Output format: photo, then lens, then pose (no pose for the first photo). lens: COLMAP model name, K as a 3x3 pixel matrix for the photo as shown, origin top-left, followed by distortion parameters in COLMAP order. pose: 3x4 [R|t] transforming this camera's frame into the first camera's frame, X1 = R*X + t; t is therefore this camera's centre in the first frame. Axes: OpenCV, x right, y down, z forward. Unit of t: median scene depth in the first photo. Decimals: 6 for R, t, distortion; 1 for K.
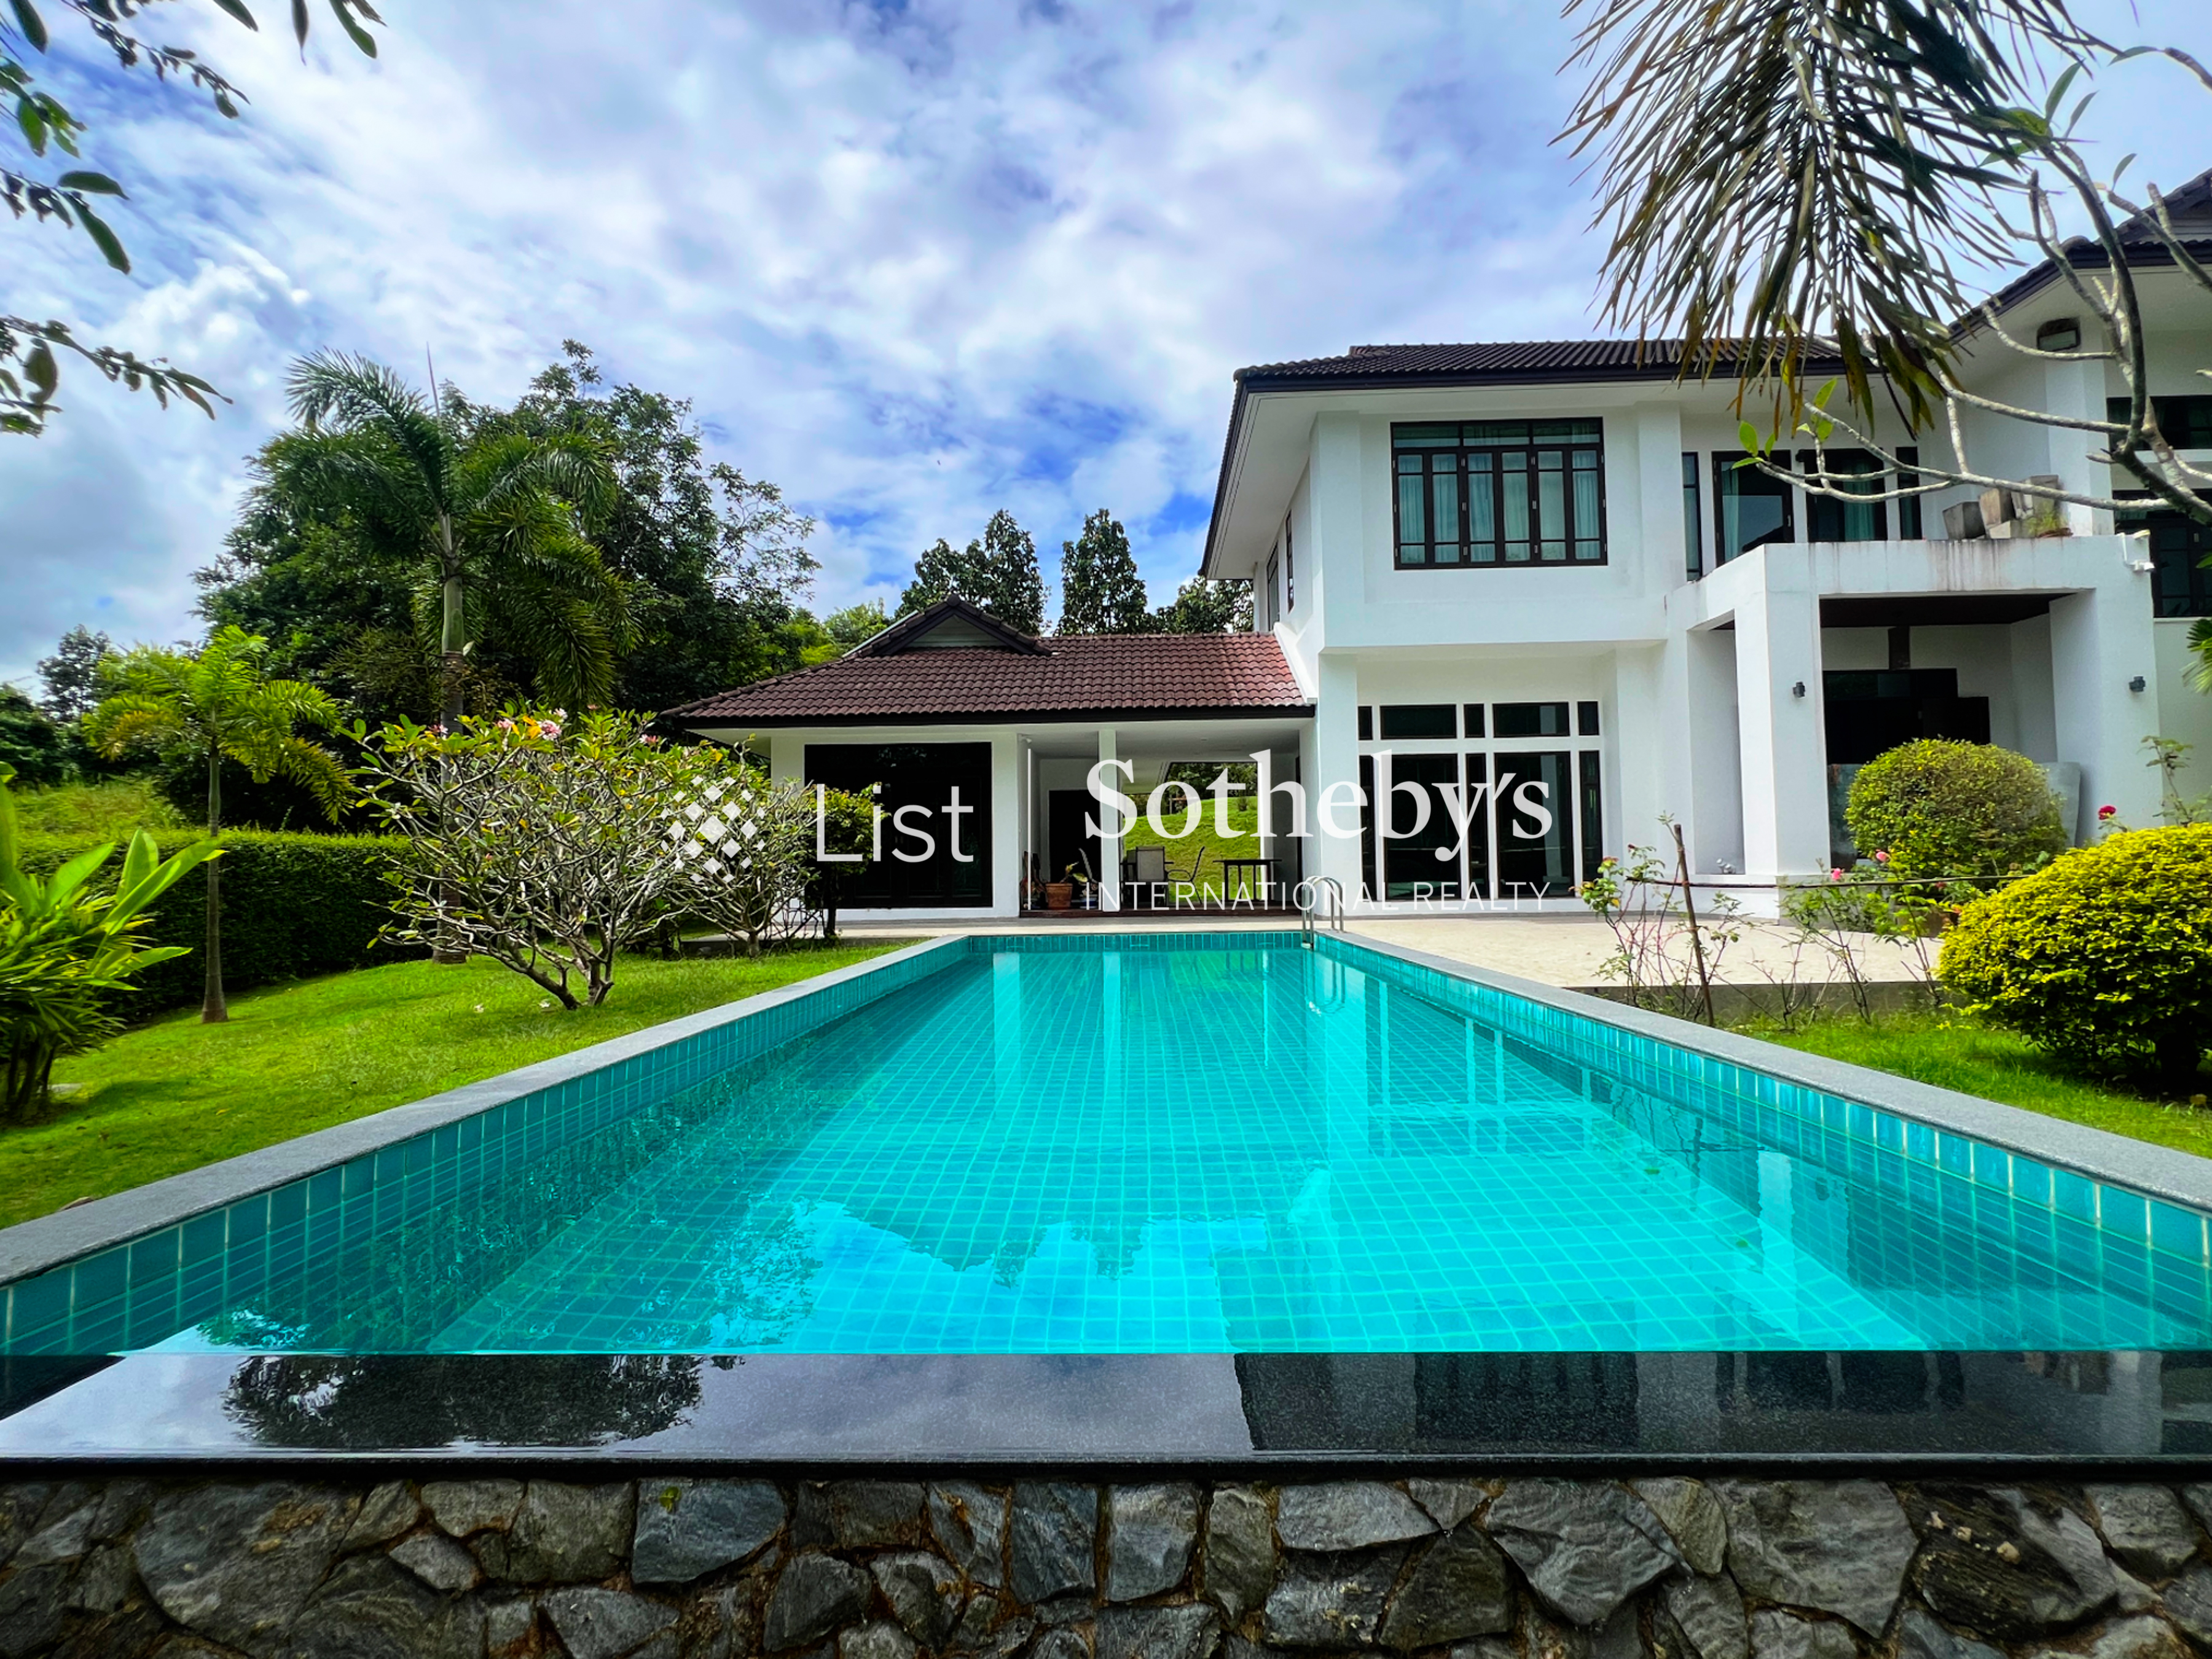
lens RADIAL K [[976.6, 0, 1106.7], [0, 976.6, 834.1], [0, 0, 1]] dist [0.000763, 0.001274]
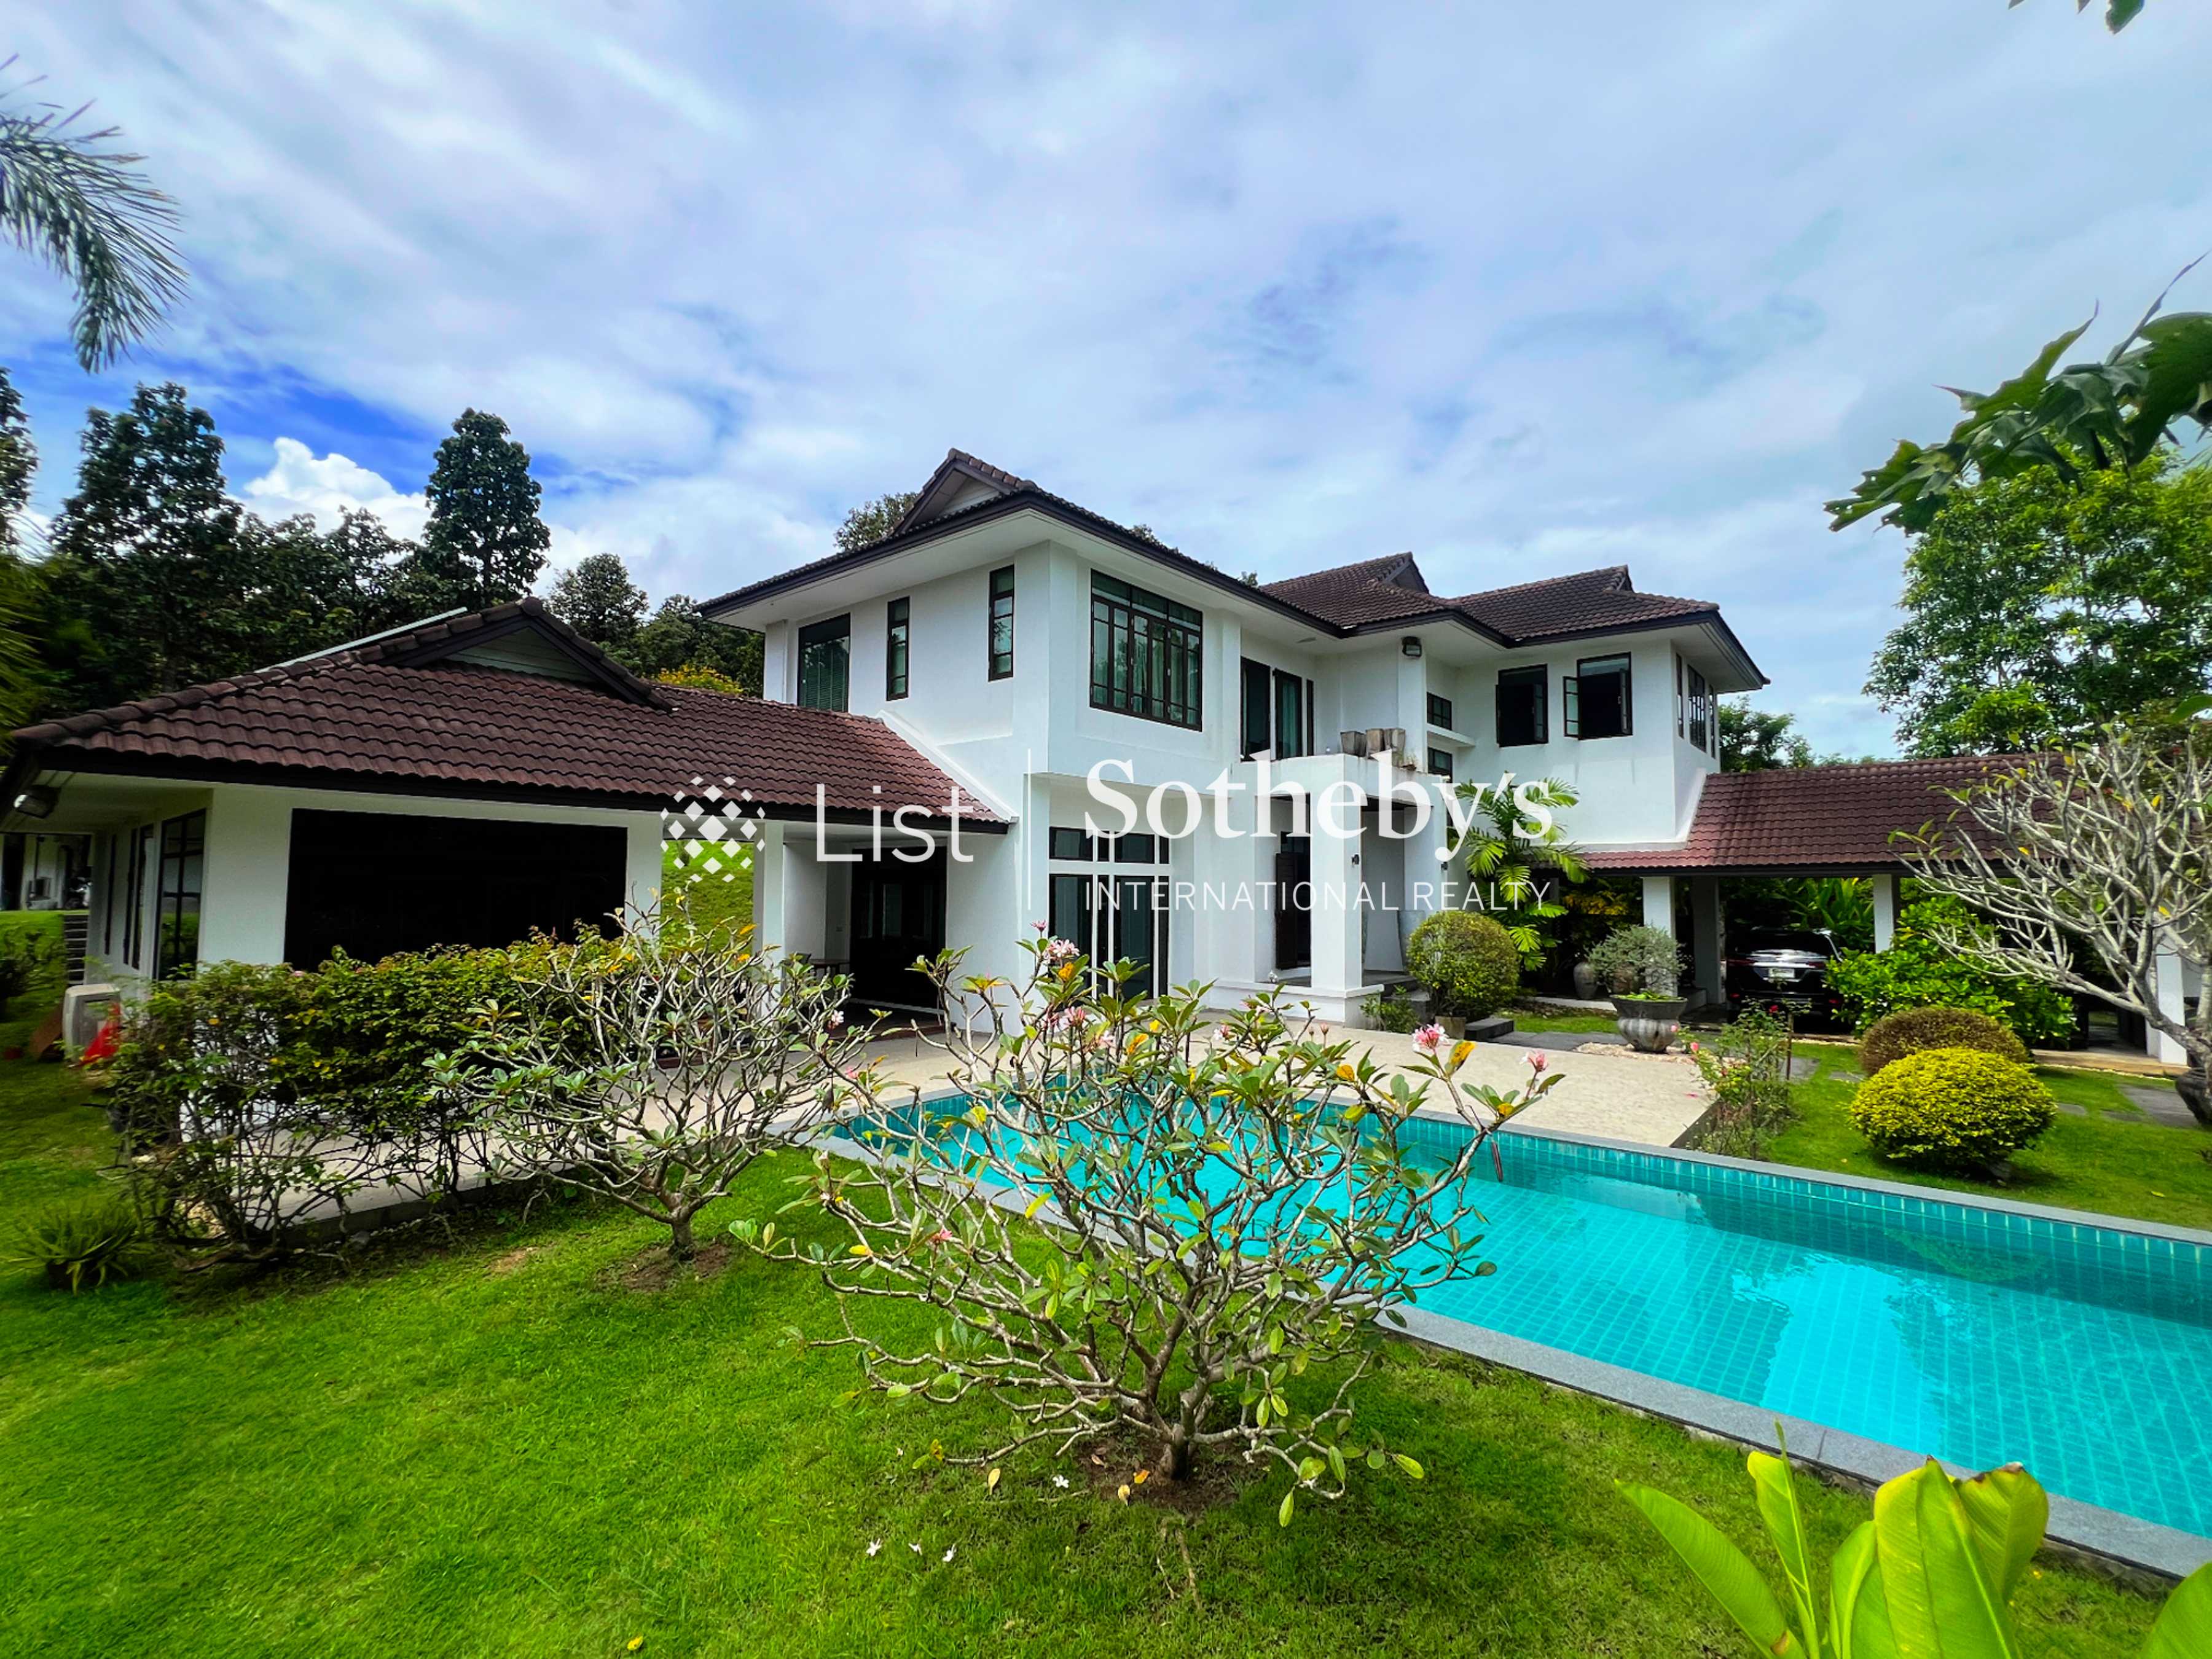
lens RADIAL K [[976.6, 0, 1089.0], [0, 976.6, 825.5], [0, 0, 1]] dist [0.000763, 0.001274]
pose [[0.636928, 0.070855, 0.767661, -0.510803], [-0.047559, 0.997482, -0.052608, -0.083549], [-0.769455, -0.003002, 0.638694, 0.315097]]
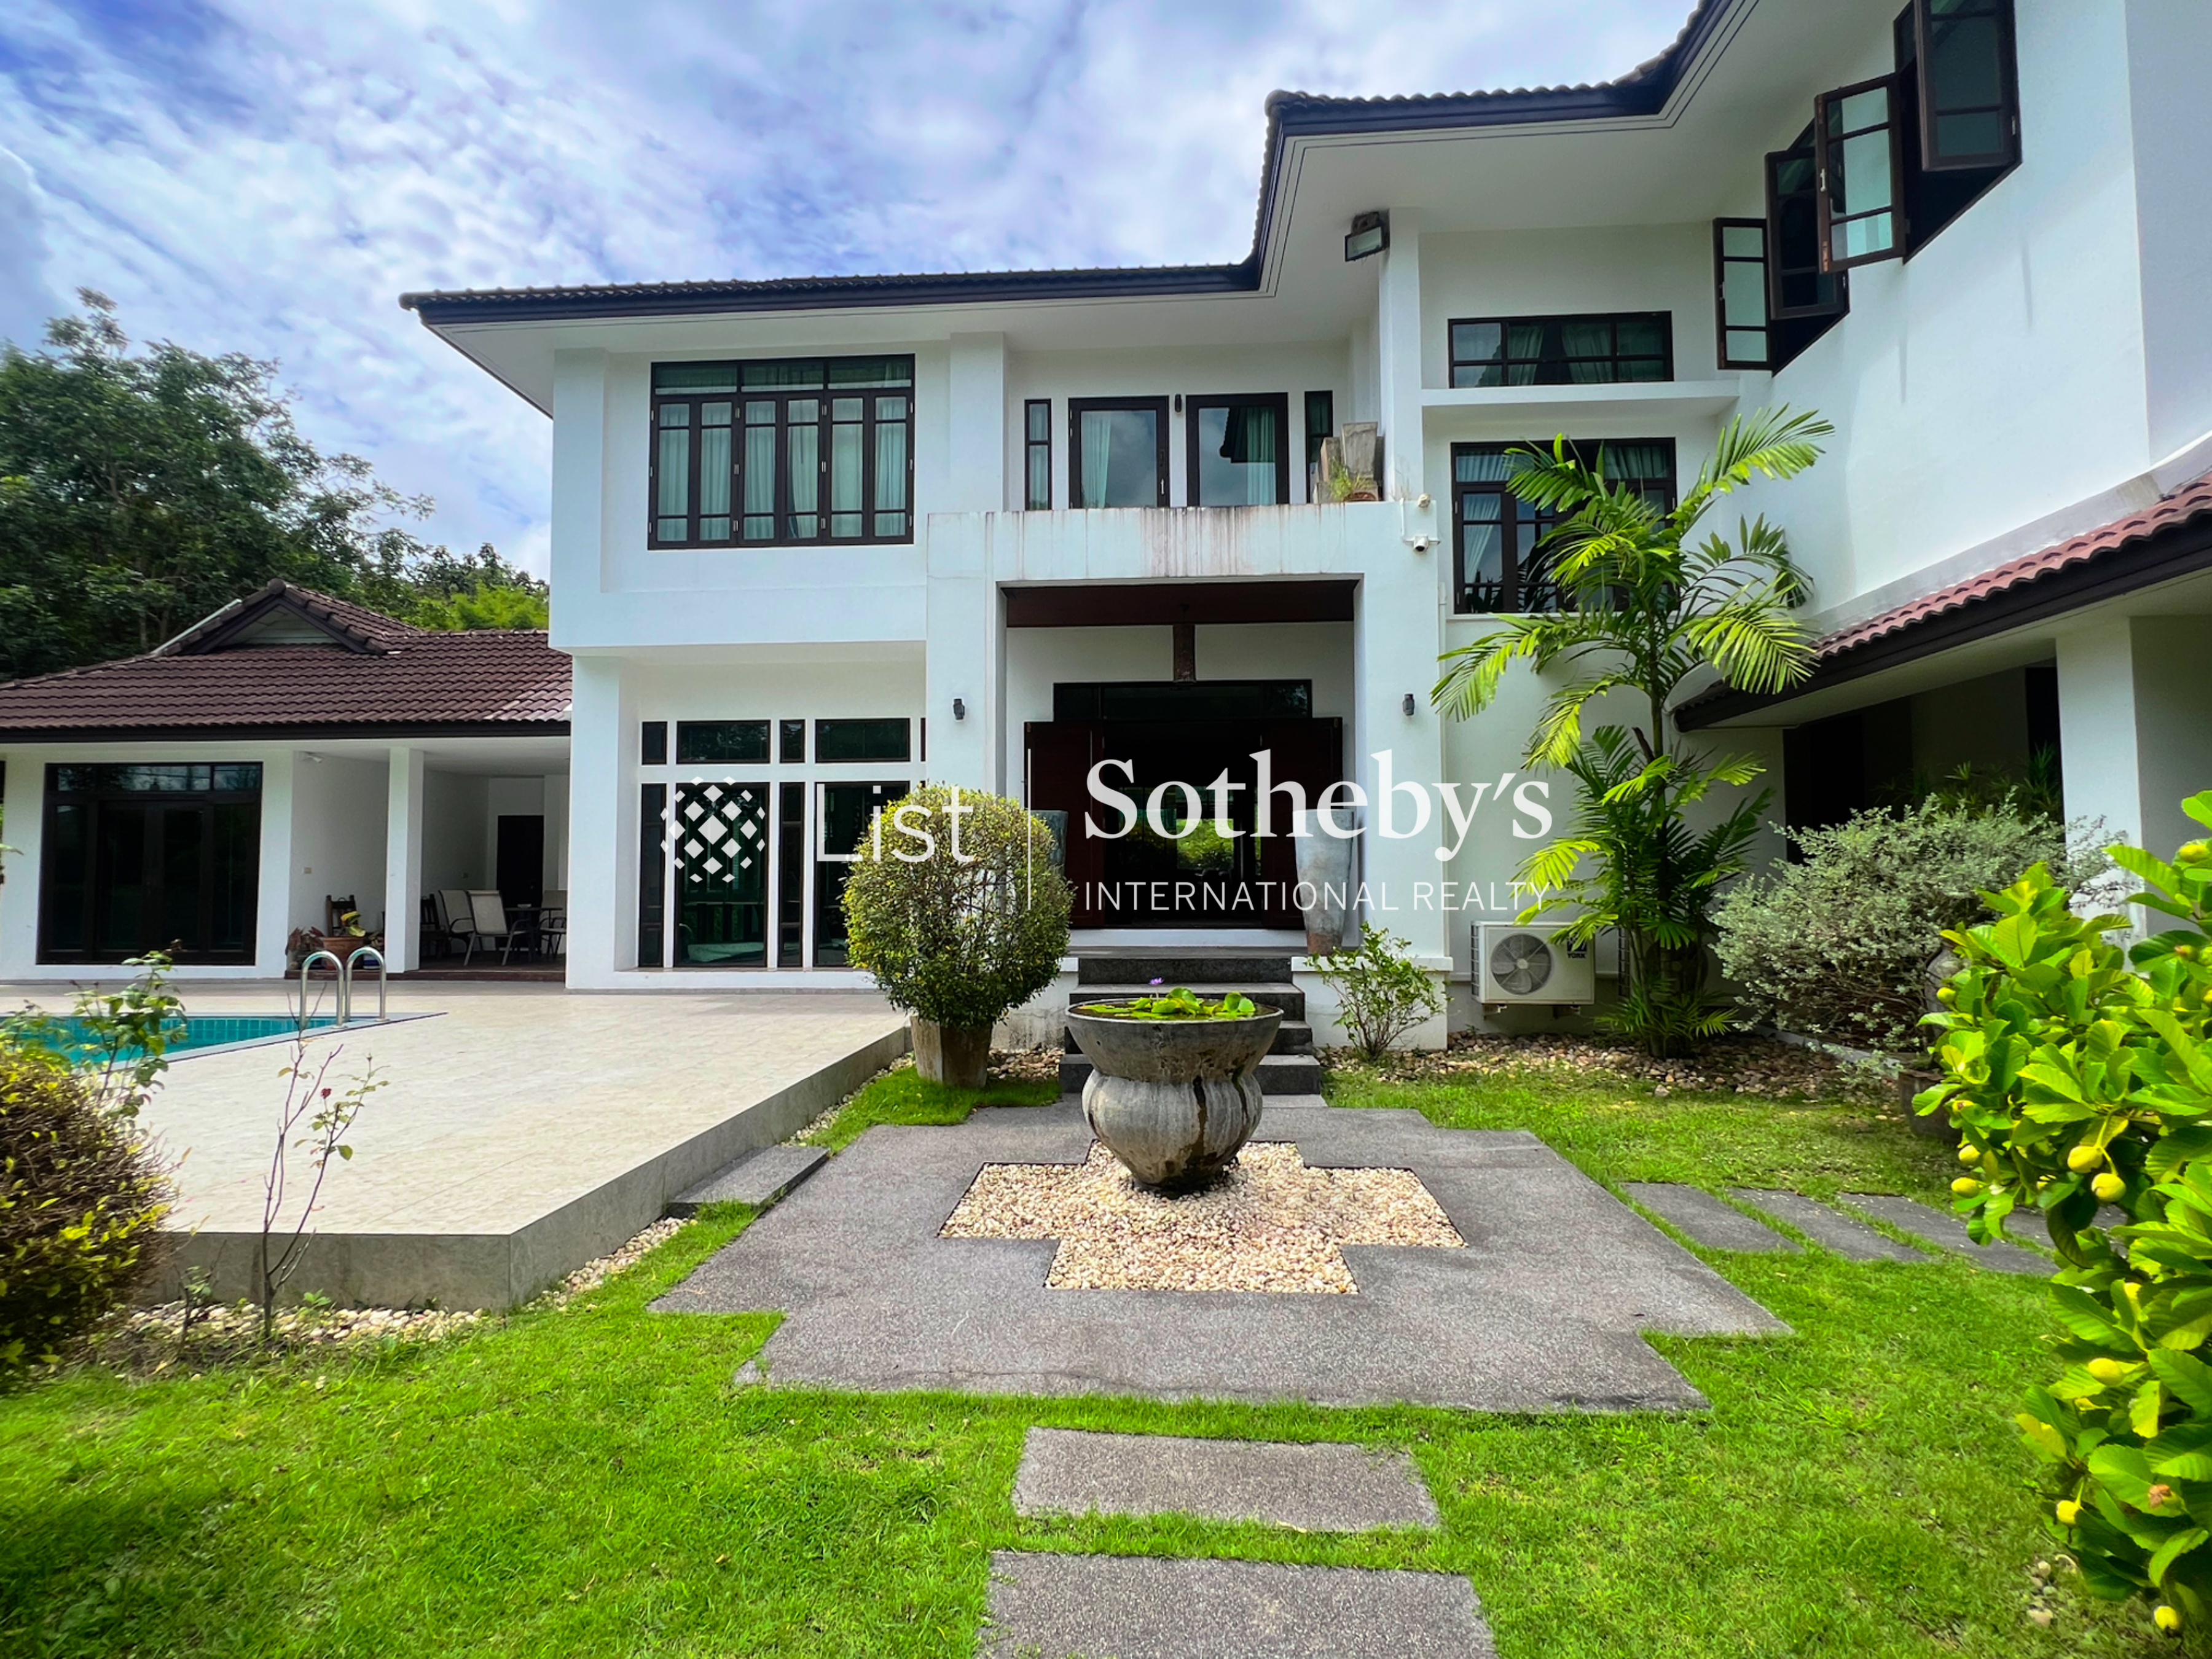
lens RADIAL K [[1063.1, 0, 1091.0], [0, 1063.1, 829.5], [0, 0, 1]] dist [-0.000035, 0.000903]
pose [[0.999371, 0.009624, -0.034144, 0.673821], [-0.010087, 0.999859, -0.013421, -0.037481], [0.034010, 0.013757, 0.999327, 0.161282]]
